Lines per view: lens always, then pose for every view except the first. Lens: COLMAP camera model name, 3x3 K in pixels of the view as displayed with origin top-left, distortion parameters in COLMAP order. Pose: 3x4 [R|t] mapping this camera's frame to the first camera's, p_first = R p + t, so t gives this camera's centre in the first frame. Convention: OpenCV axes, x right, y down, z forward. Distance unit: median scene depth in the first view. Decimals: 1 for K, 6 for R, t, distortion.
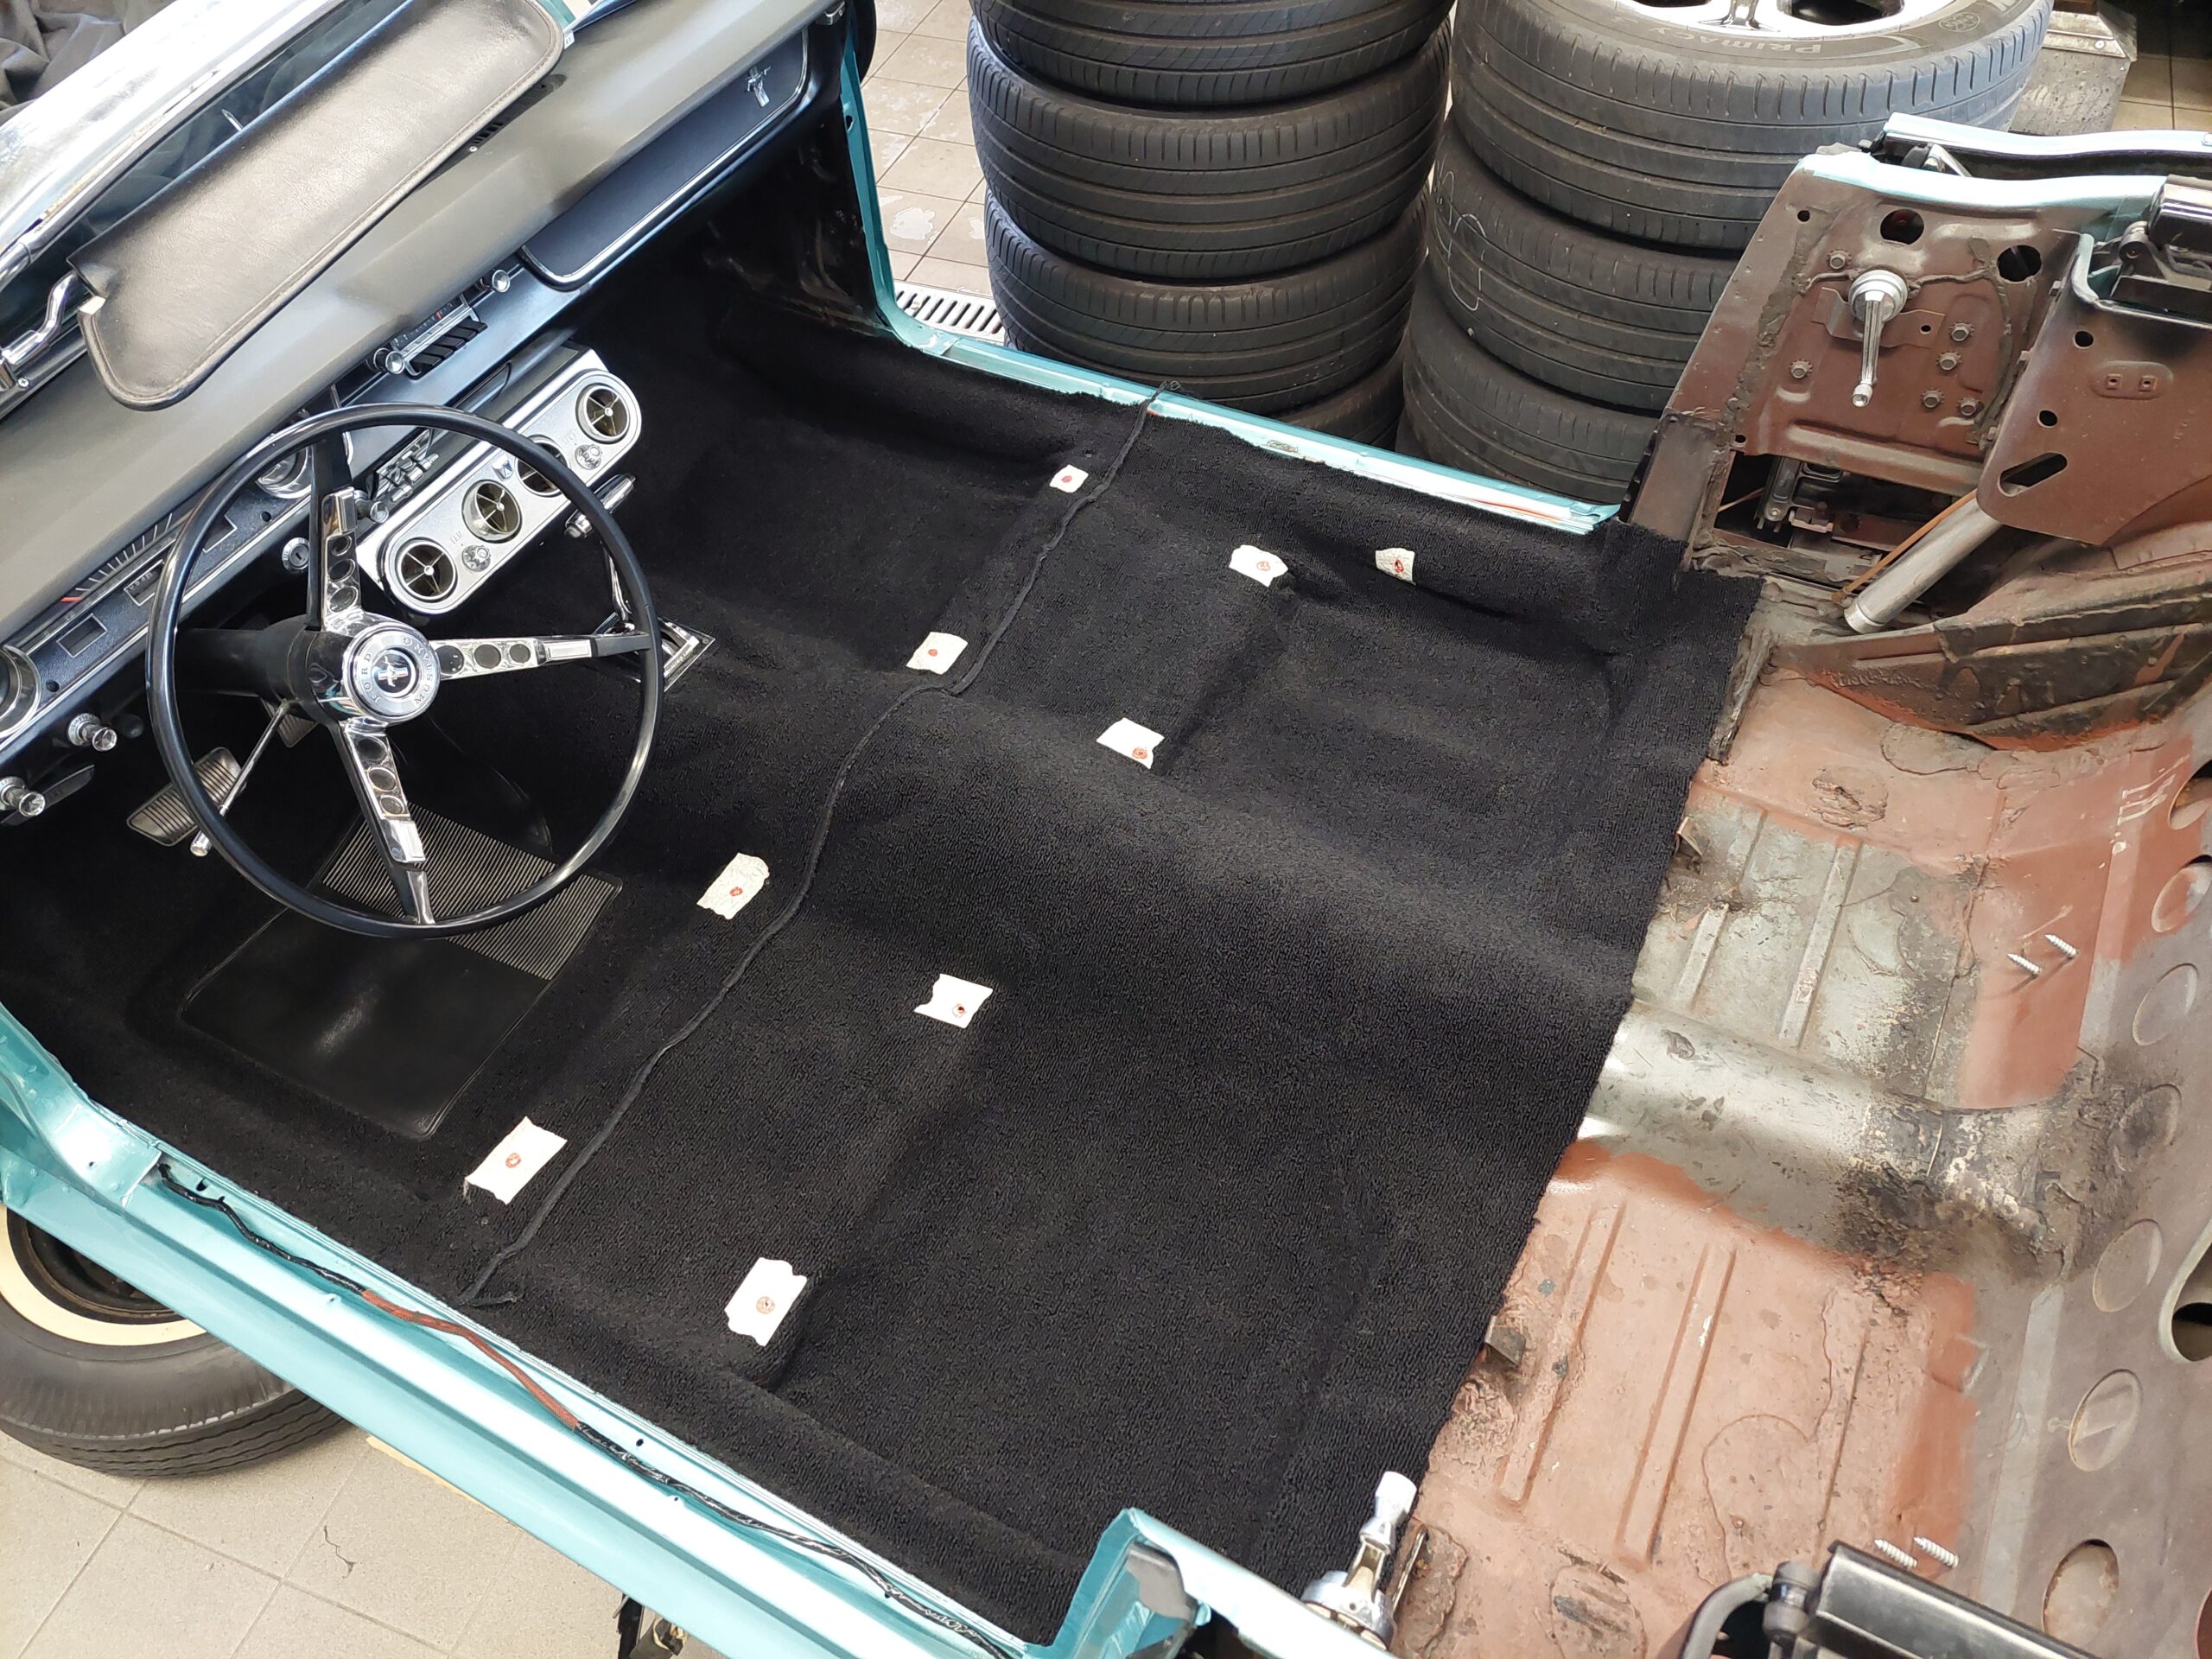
lens RADIAL K [[1598.9, 0, 1109.6], [0, 1598.9, 841.4], [0, 0, 1]] dist [0.074649, -0.071094]
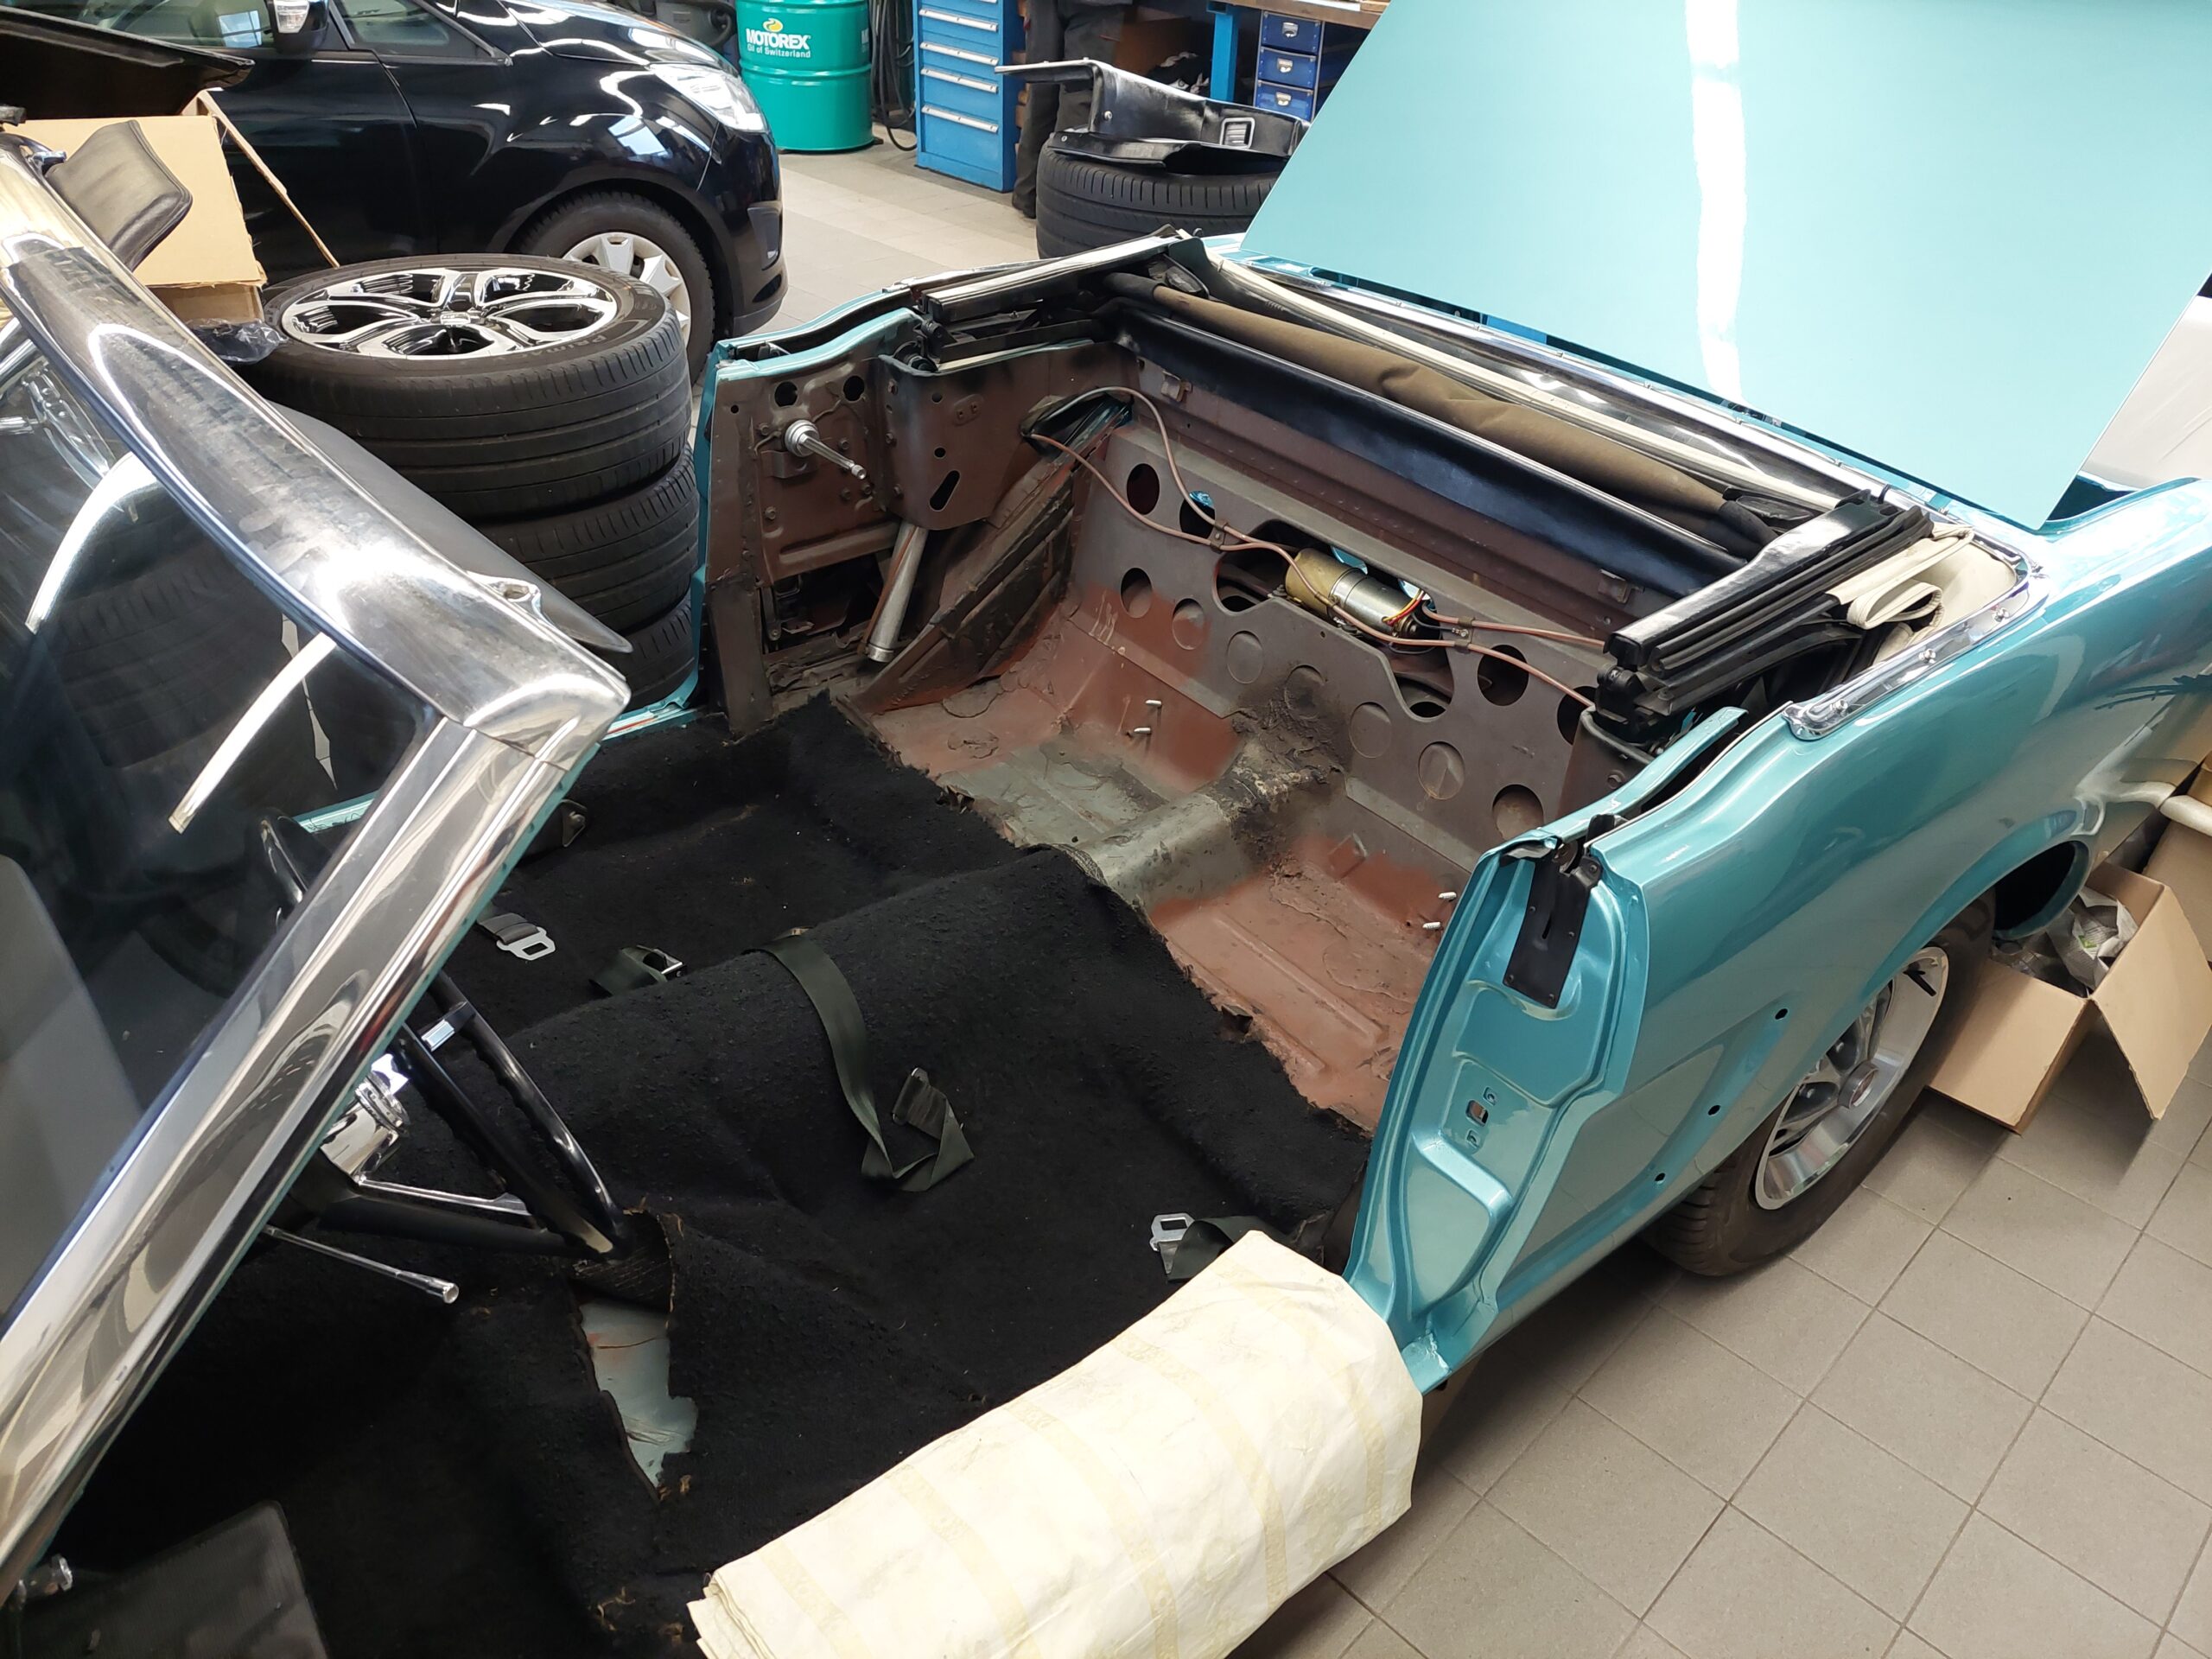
lens RADIAL K [[1631.3, 0, 1103.9], [0, 1631.3, 854.9], [0, 0, 1]] dist [0.203639, -0.284203]
pose [[0.406771, -0.478097, 0.778435, -0.770295], [0.678238, 0.728901, 0.093261, -0.011747], [-0.611989, 0.490027, 0.620759, 0.075376]]
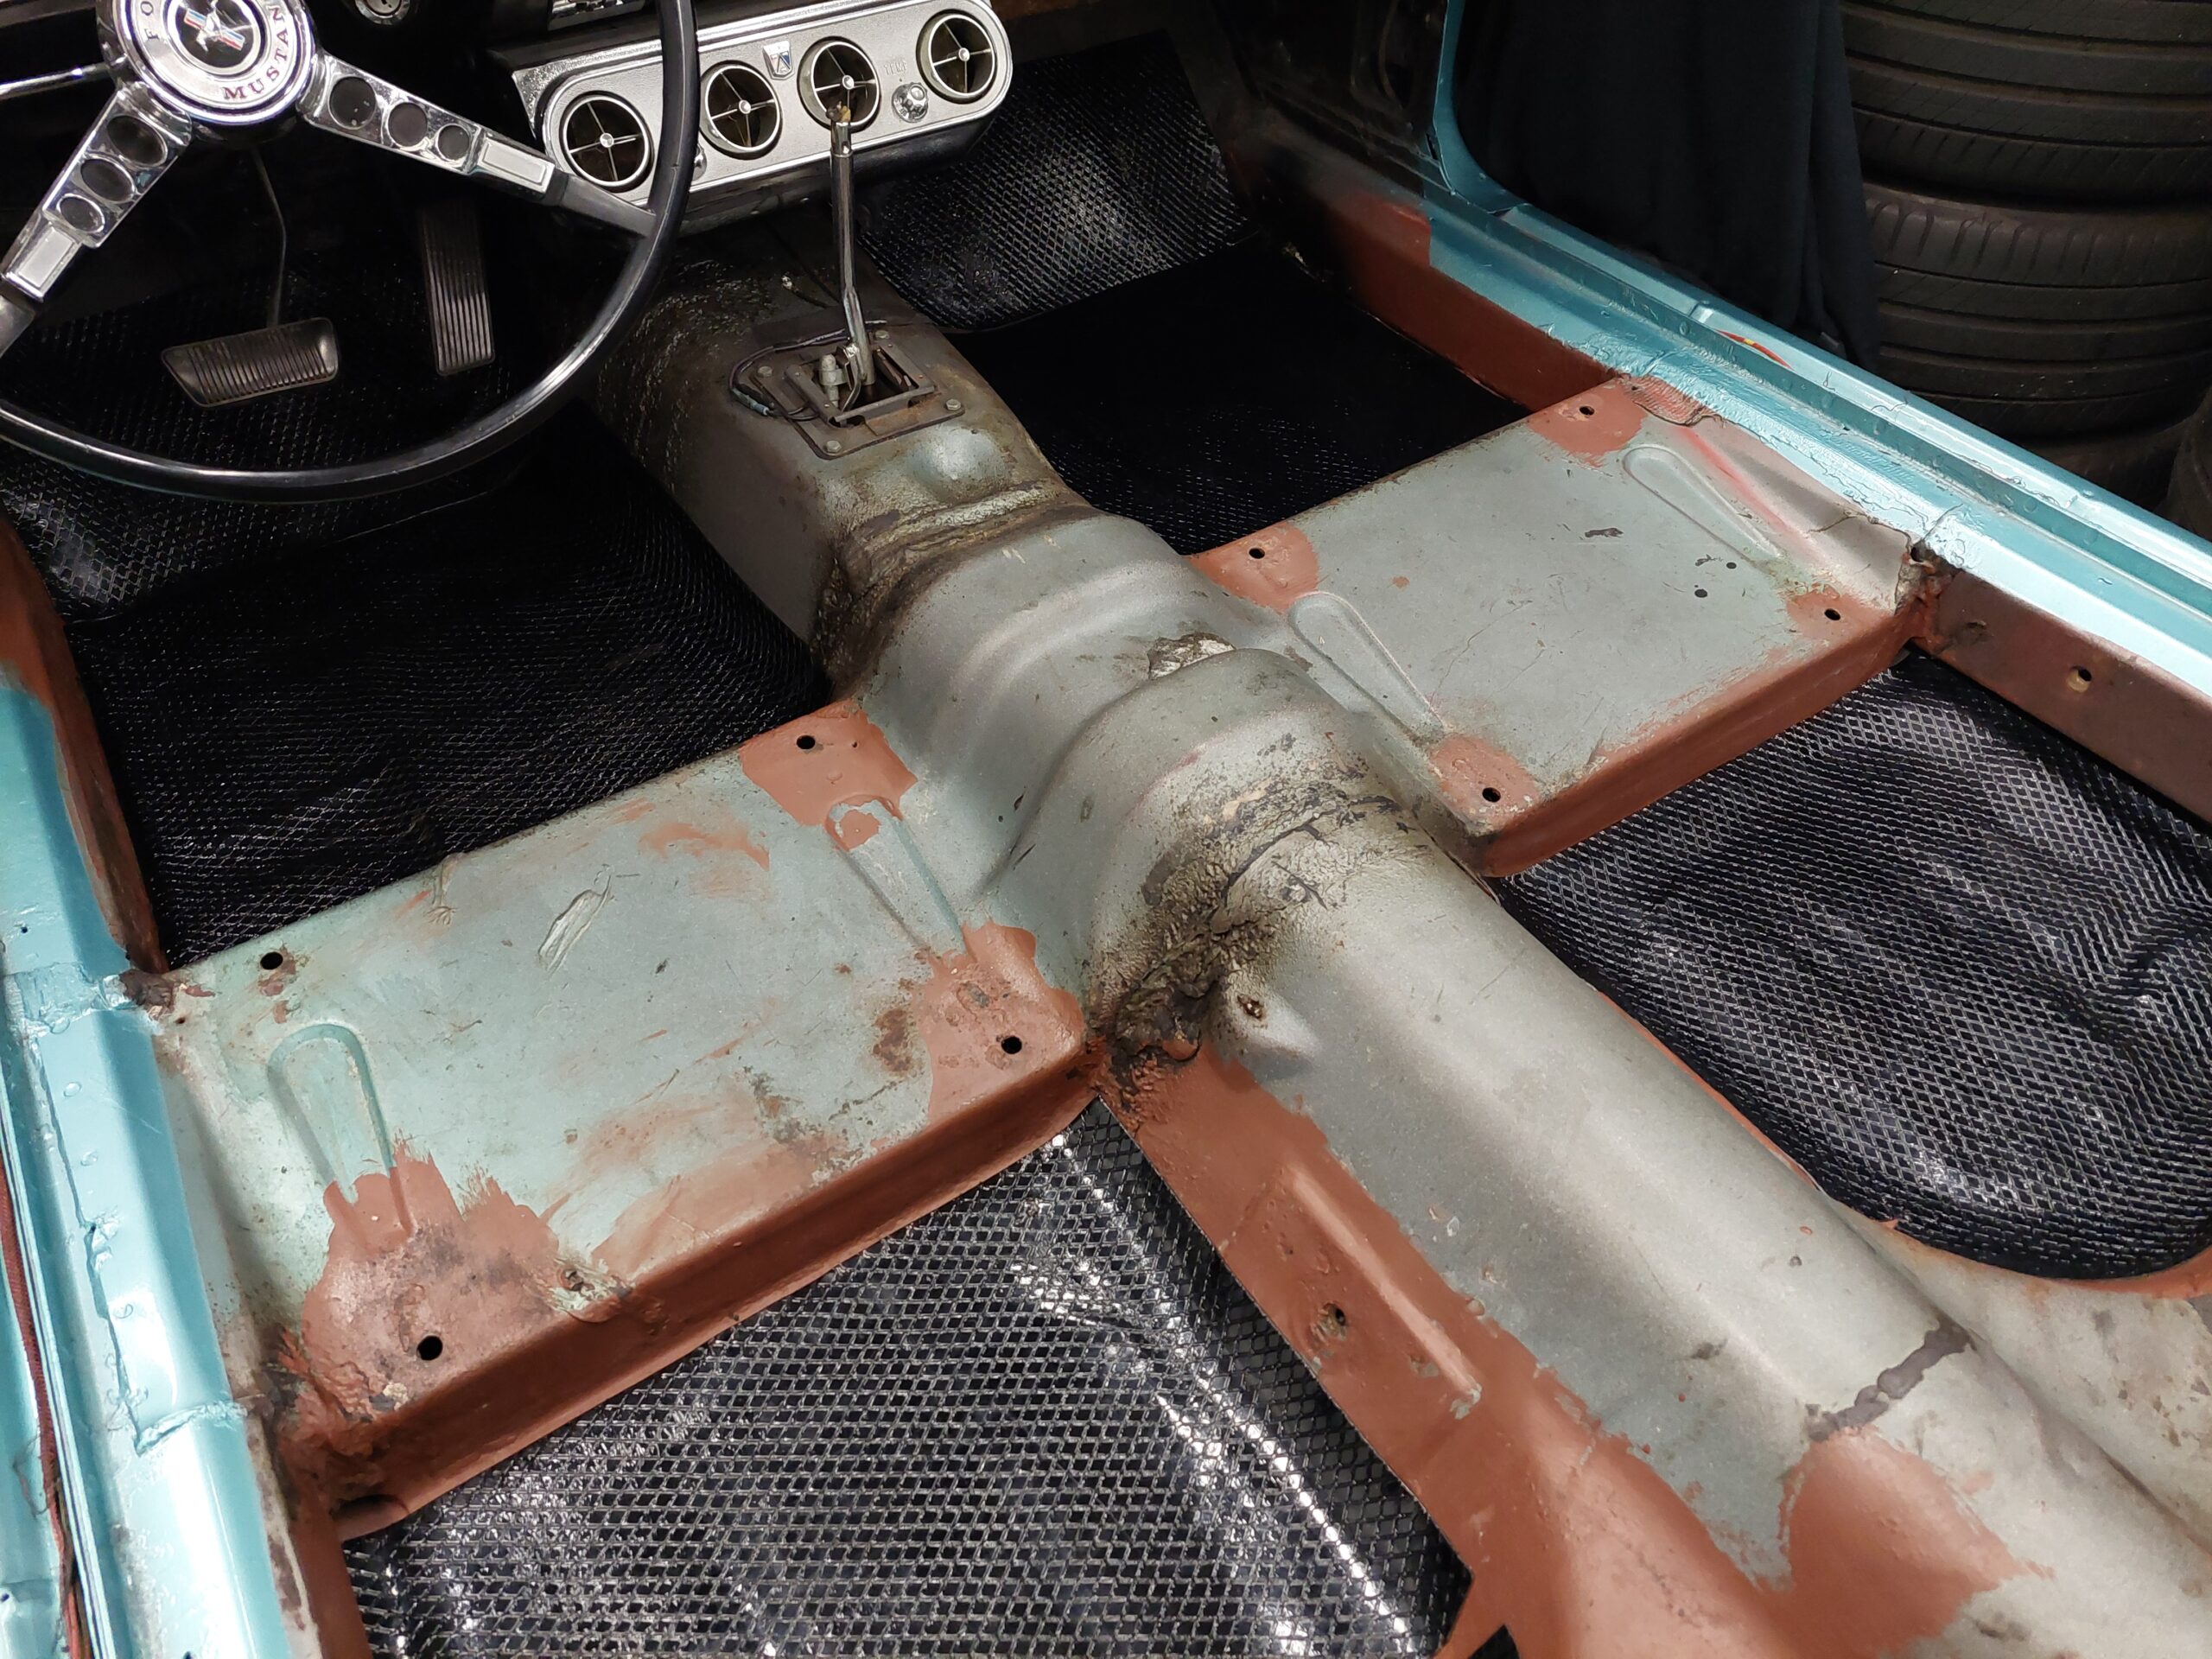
lens RADIAL K [[1598.9, 0, 1109.6], [0, 1598.9, 841.4], [0, 0, 1]] dist [0.074649, -0.071094]
pose [[0.874492, 0.372194, -0.311023, 0.103281], [-0.395328, 0.918456, -0.012433, 0.034015], [0.281033, 0.133829, 0.950321, 0.464422]]
